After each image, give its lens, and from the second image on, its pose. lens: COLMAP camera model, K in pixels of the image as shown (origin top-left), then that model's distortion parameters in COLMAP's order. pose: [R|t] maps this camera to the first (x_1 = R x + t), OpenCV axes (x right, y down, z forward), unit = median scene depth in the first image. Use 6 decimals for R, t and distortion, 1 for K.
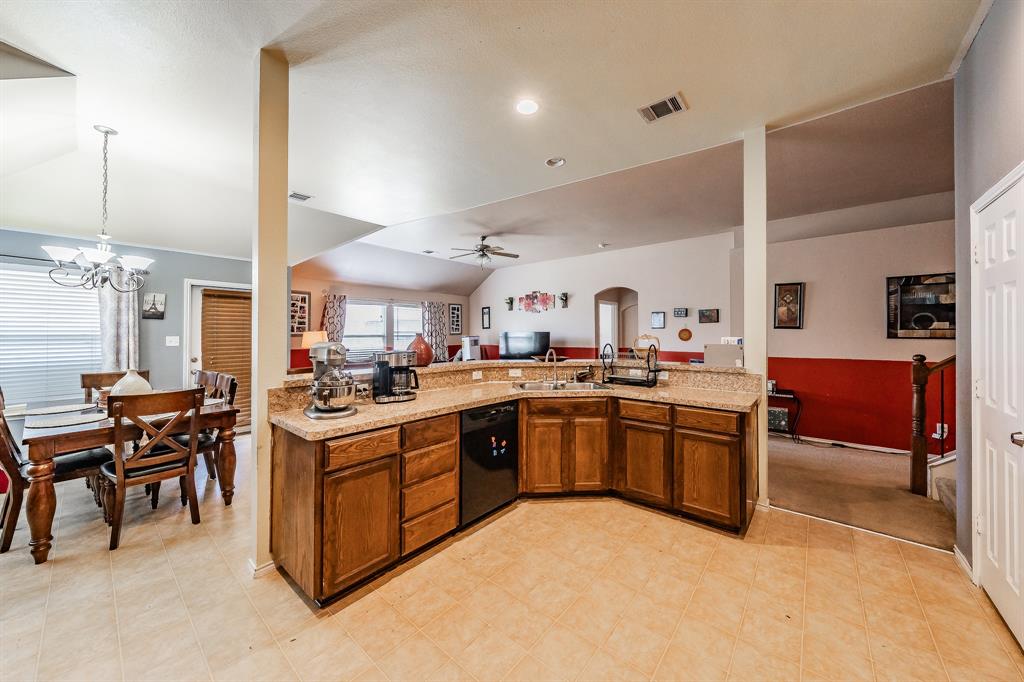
lens RADIAL K [[359.2, 0, 519.9], [0, 359.2, 331.6], [0, 0, 1]] dist [0.001120, 0.000300]
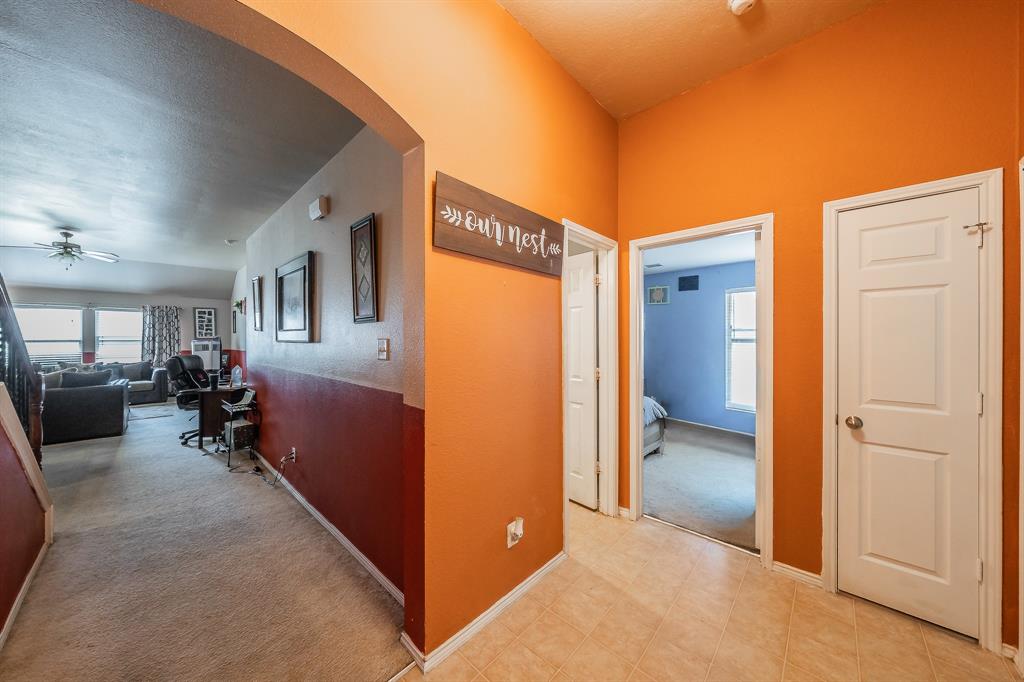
lens RADIAL K [[359.2, 0, 522.9], [0, 359.2, 339.9], [0, 0, 1]] dist [0.001120, 0.000300]
pose [[0.997303, -0.000241, -0.073398, 1.330350], [0.000707, 0.999980, 0.006314, 0.006560], [0.073395, -0.006348, 0.997283, 0.175210]]
